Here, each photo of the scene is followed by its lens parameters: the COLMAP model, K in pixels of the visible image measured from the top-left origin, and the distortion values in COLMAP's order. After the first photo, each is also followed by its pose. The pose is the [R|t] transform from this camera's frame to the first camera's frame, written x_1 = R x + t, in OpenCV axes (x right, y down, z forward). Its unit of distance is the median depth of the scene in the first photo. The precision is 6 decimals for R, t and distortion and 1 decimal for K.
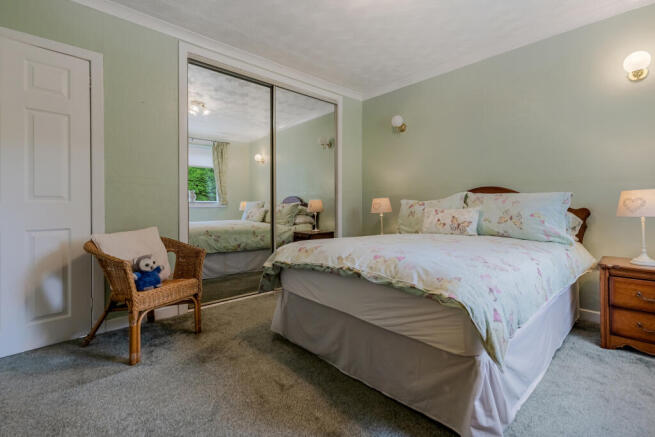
lens RADIAL K [[300.0, 0, 326.1], [0, 300.0, 204.5], [0, 0, 1]] dist [0.036975, 0.000106]
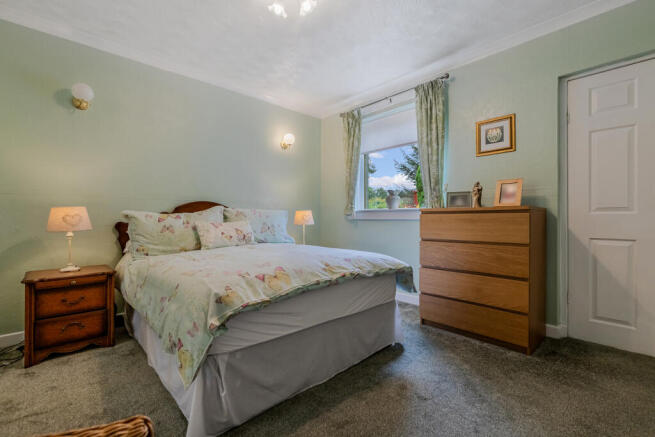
lens RADIAL K [[302.8, 0, 327.5], [0, 302.8, 218.5], [0, 0, 1]] dist [0.000576, 0.000030]
pose [[-0.031896, 0.007304, 0.999465, -0.748364], [-0.001825, 0.999971, -0.007365, 0.011366], [-0.999490, -0.002059, -0.031882, 0.795721]]
